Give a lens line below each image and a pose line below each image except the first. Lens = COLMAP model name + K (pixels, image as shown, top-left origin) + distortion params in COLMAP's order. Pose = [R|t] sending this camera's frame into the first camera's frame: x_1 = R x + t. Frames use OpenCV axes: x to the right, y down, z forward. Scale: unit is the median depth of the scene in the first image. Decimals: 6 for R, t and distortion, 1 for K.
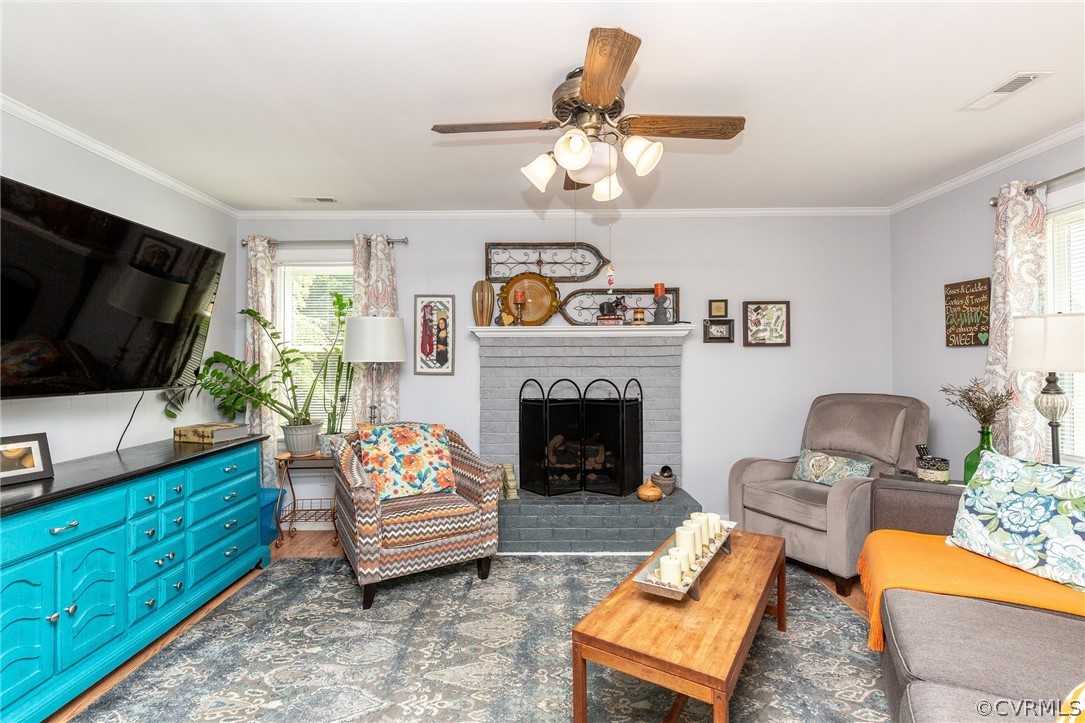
lens RADIAL K [[495.9, 0, 543.0], [0, 495.9, 357.2], [0, 0, 1]] dist [0.011114, 0.000762]
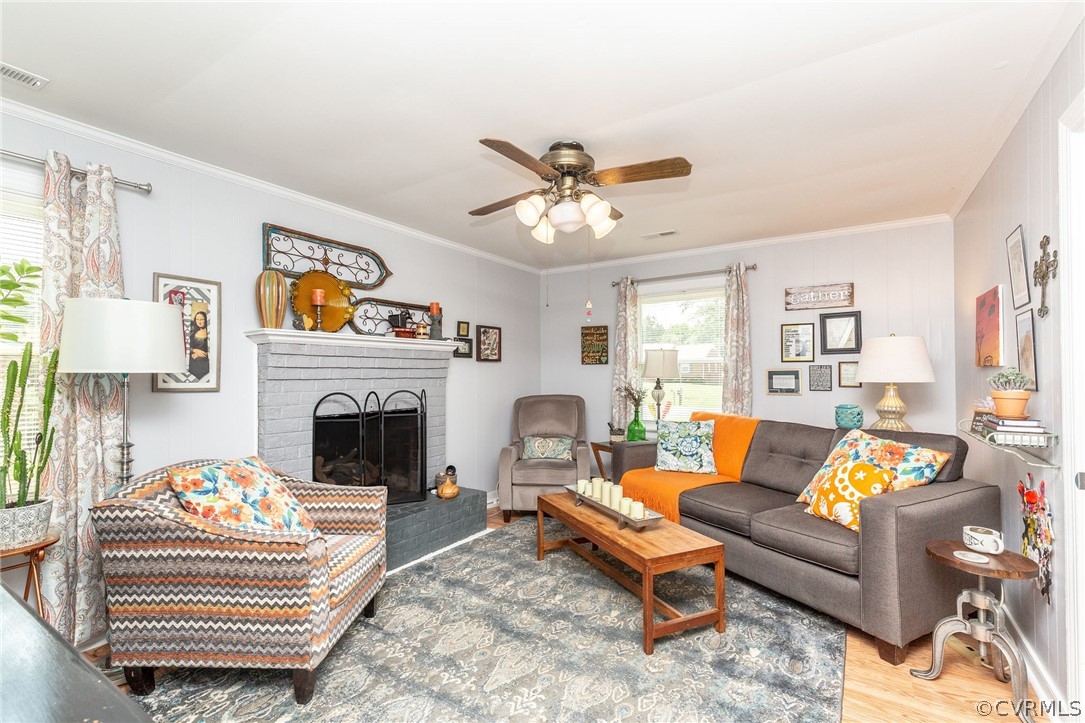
lens RADIAL K [[495.9, 0, 536.5], [0, 495.9, 368.2], [0, 0, 1]] dist [0.011114, 0.000762]
pose [[0.538065, 0.010041, 0.842843, -0.559575], [-0.006533, 0.999949, -0.007742, 0.004577], [-0.842878, -0.001341, 0.538103, 0.211626]]
